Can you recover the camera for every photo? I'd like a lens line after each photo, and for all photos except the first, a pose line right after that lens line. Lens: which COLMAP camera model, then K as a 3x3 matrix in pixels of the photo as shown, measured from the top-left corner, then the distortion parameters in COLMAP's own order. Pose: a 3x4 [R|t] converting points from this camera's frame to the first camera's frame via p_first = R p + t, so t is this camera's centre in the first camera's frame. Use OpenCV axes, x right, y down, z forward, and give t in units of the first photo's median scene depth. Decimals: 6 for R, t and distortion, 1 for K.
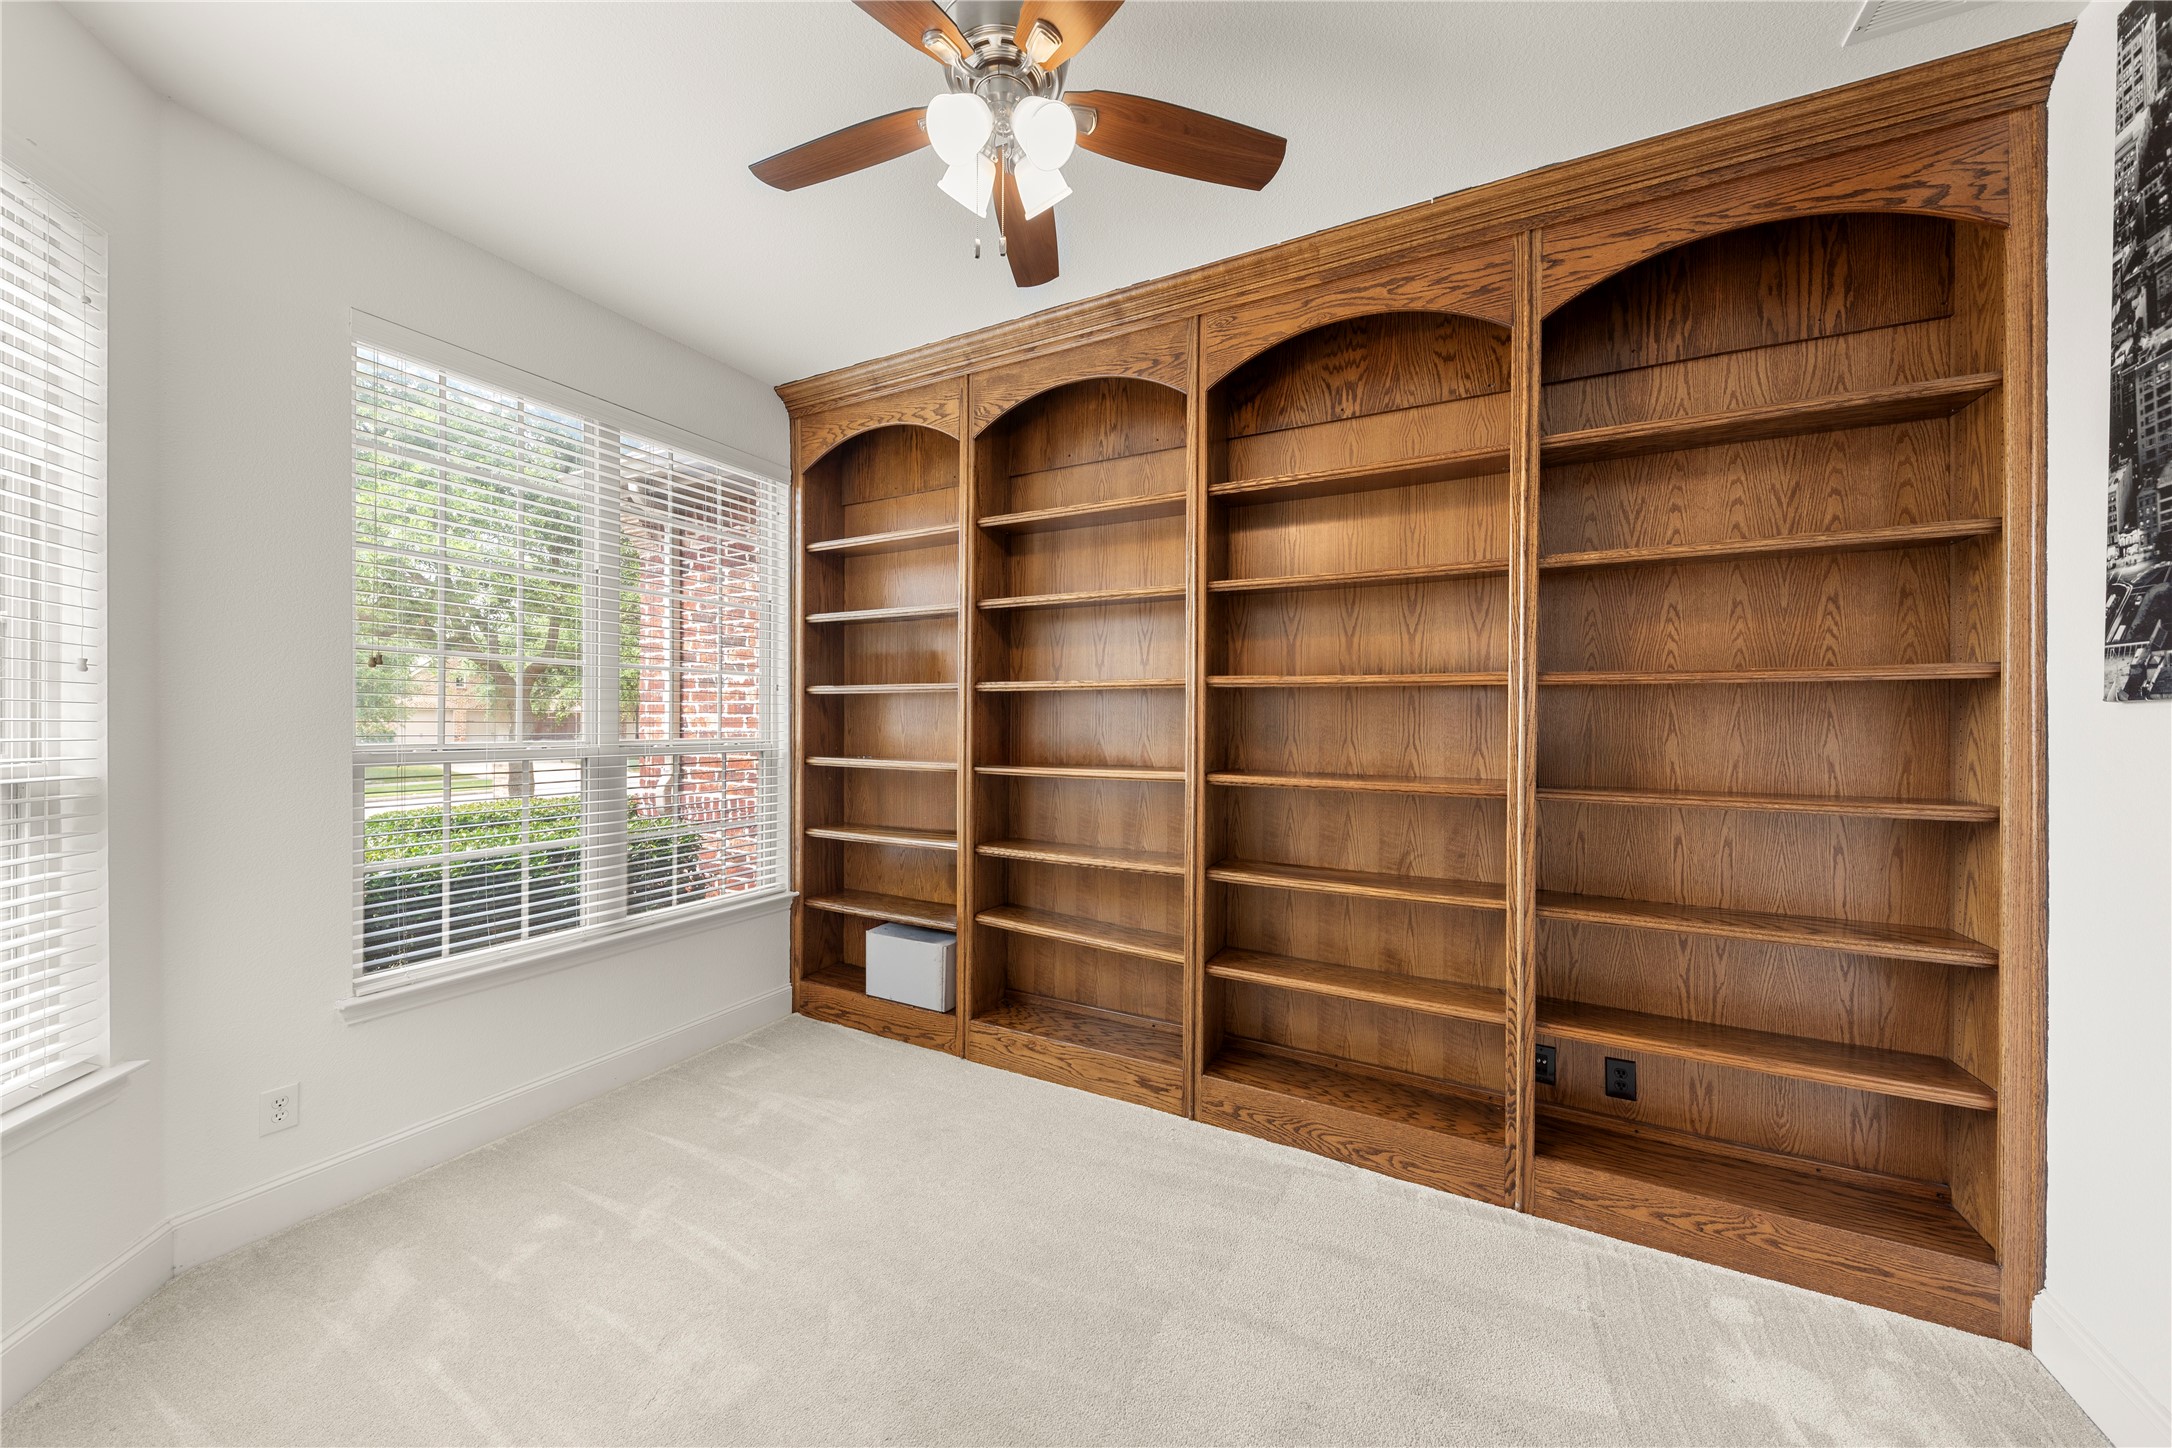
lens RADIAL K [[758.1, 0, 1081.7], [0, 758.1, 727.7], [0, 0, 1]] dist [-0.000129, -0.000043]
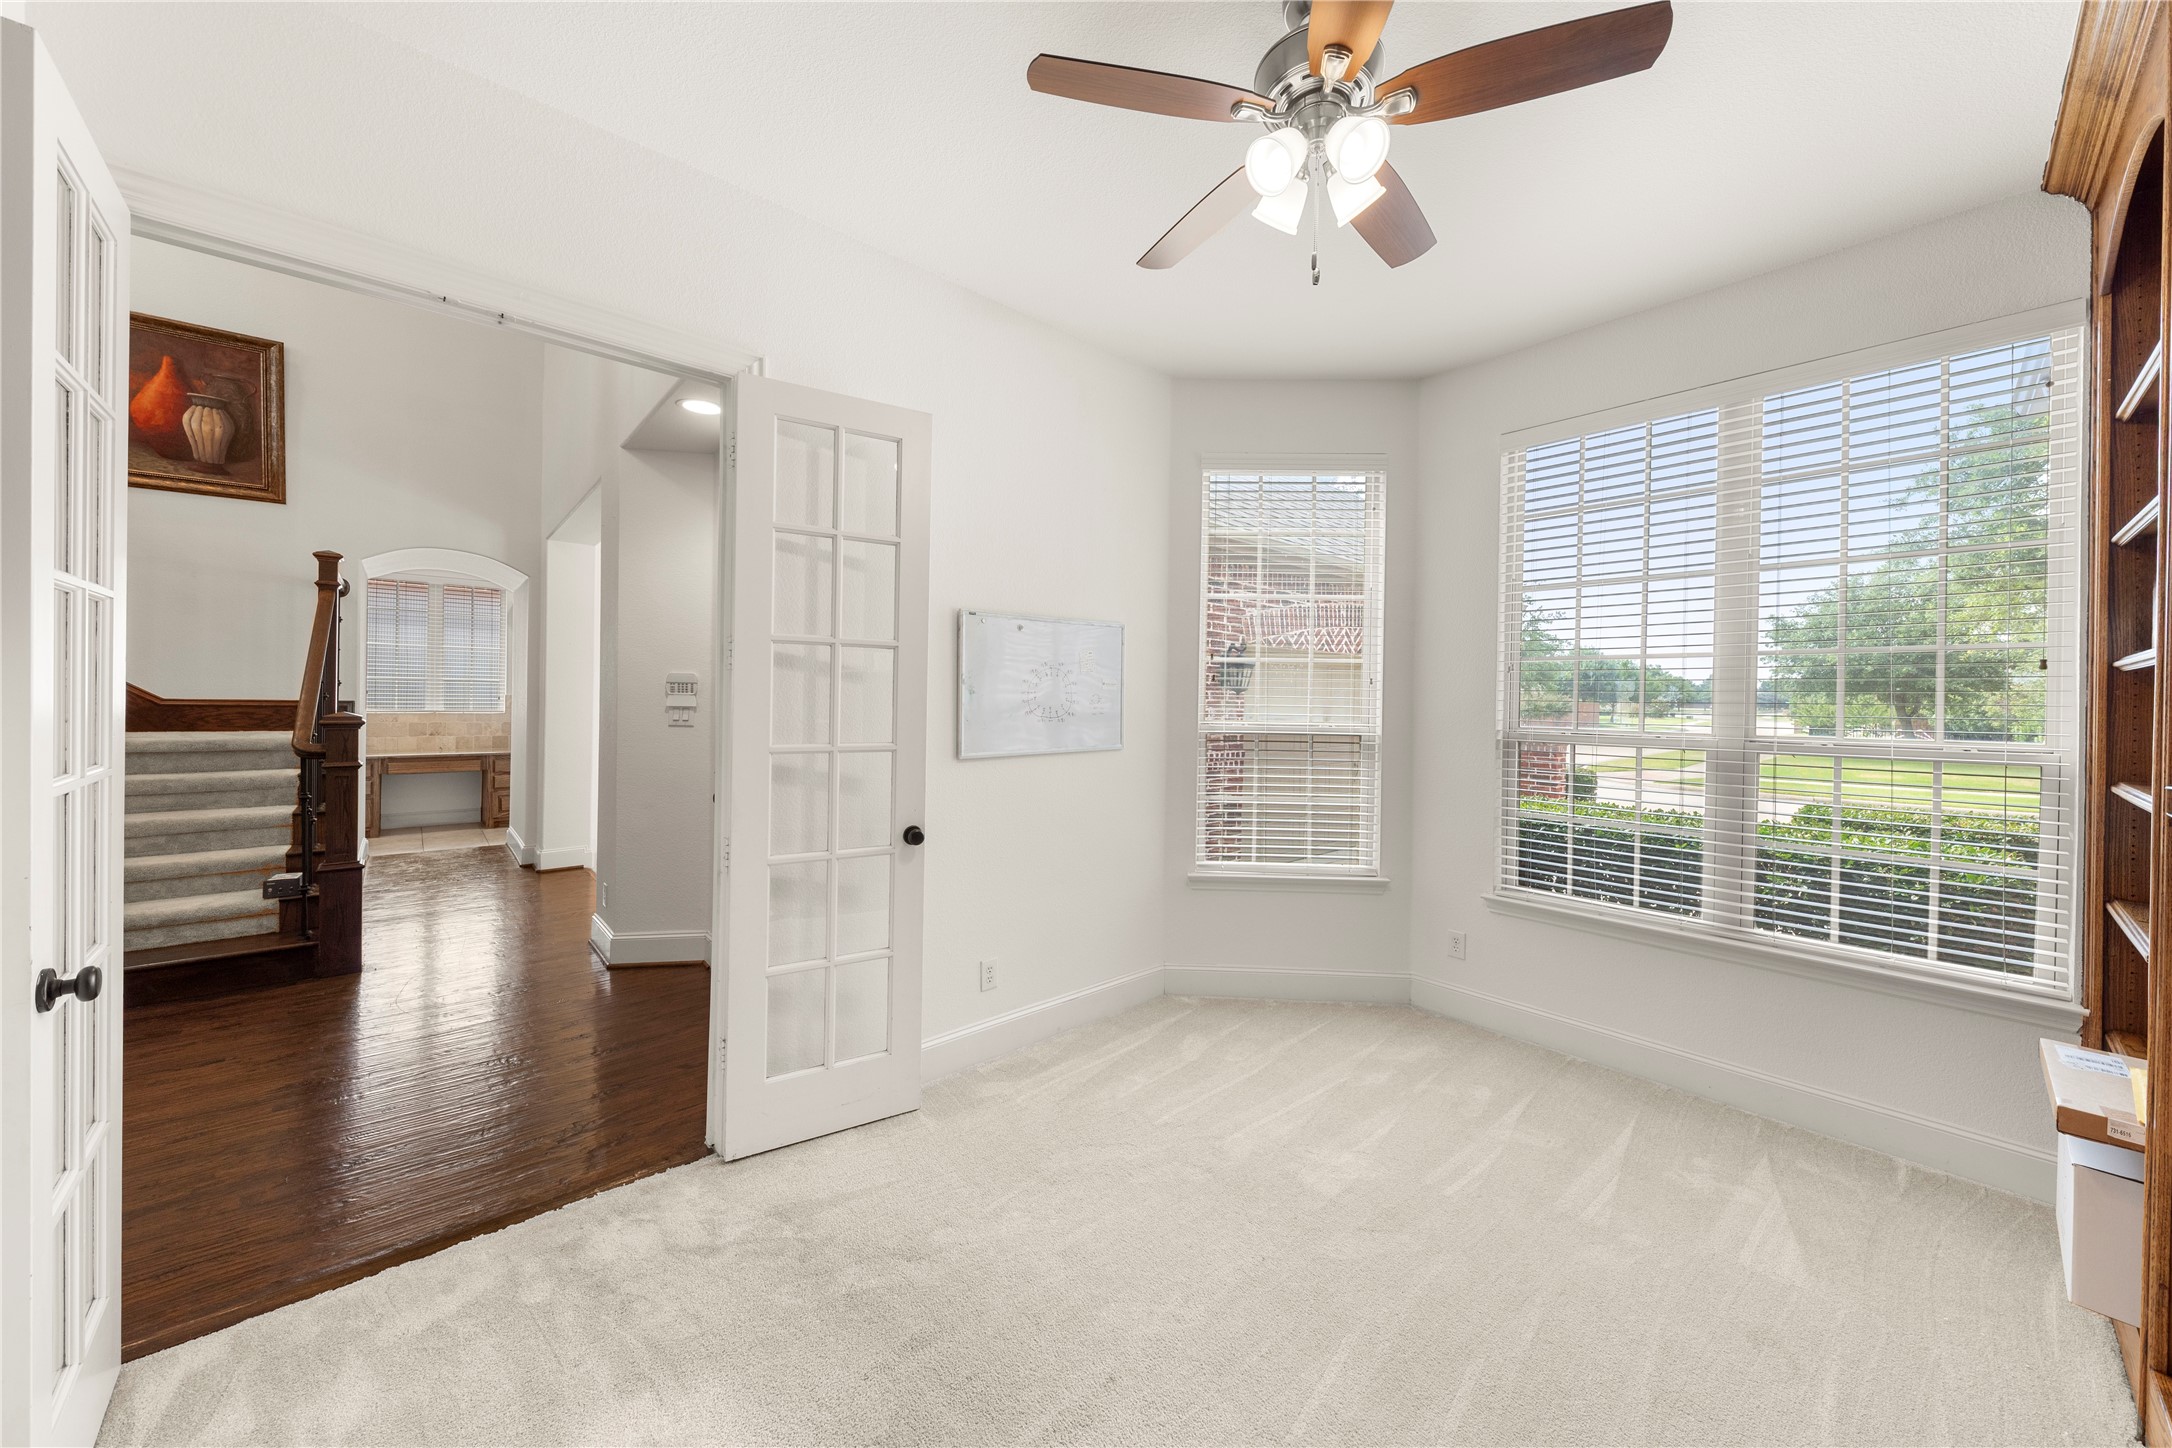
lens RADIAL K [[752.6, 0, 1090.3], [0, 752.6, 699.8], [0, 0, 1]] dist [-0.000024, -0.000010]
pose [[-0.350213, -0.003489, -0.936663, 0.661037], [-0.016964, 0.999853, 0.002619, -0.017500], [0.936516, 0.016807, -0.350221, 0.710888]]
